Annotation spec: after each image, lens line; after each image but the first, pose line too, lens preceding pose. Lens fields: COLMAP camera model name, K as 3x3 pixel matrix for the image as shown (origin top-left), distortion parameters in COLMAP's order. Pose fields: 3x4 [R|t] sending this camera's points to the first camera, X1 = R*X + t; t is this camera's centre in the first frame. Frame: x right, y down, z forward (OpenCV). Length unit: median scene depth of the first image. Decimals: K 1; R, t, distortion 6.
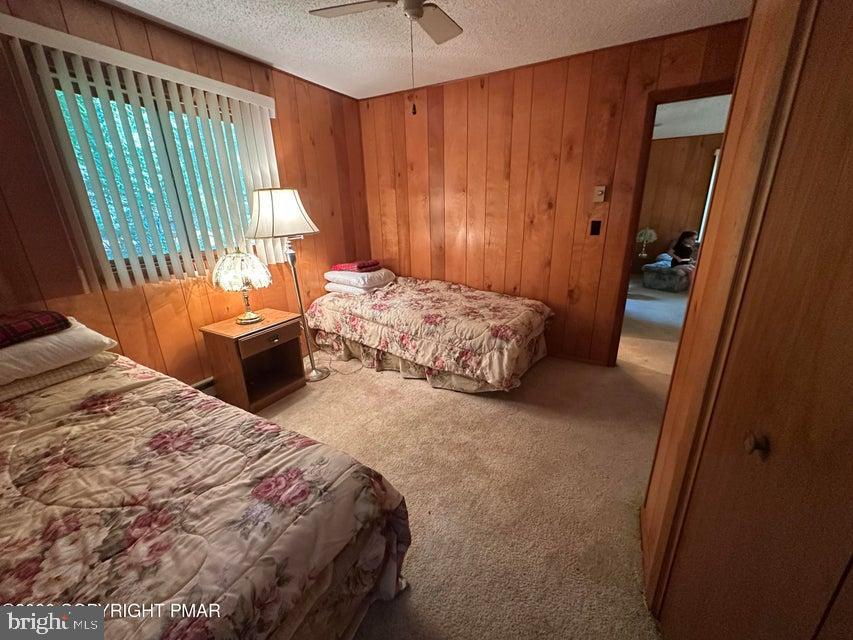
lens RADIAL K [[341.0, 0, 426.8], [0, 341.0, 320.4], [0, 0, 1]] dist [0.000807, 0.000223]
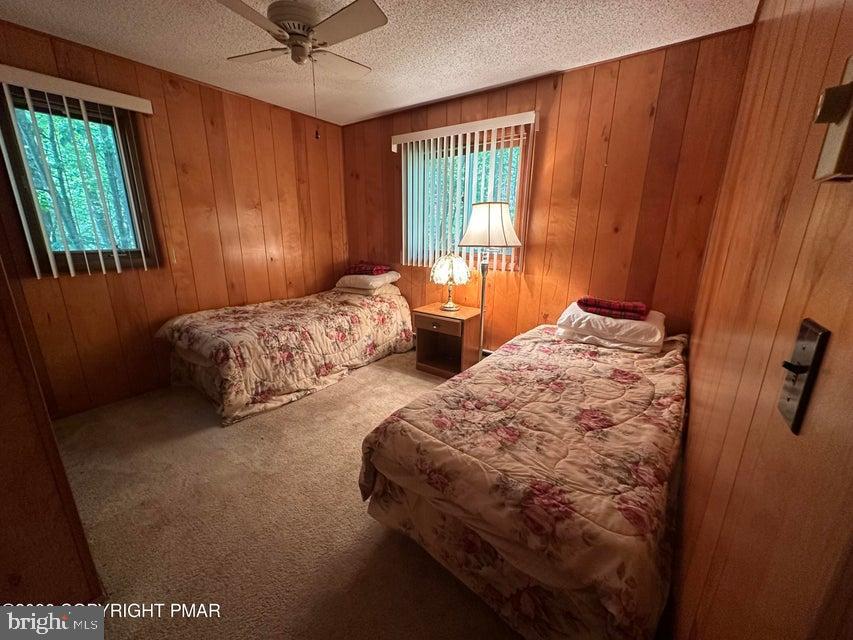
lens RADIAL K [[341.0, 0, 425.2], [0, 341.0, 318.5], [0, 0, 1]] dist [0.000807, 0.000223]
pose [[-0.127977, 0.277397, -0.952194, 0.726891], [-0.313891, 0.899406, 0.304206, -0.330525], [0.940794, 0.337817, -0.028031, 0.985471]]
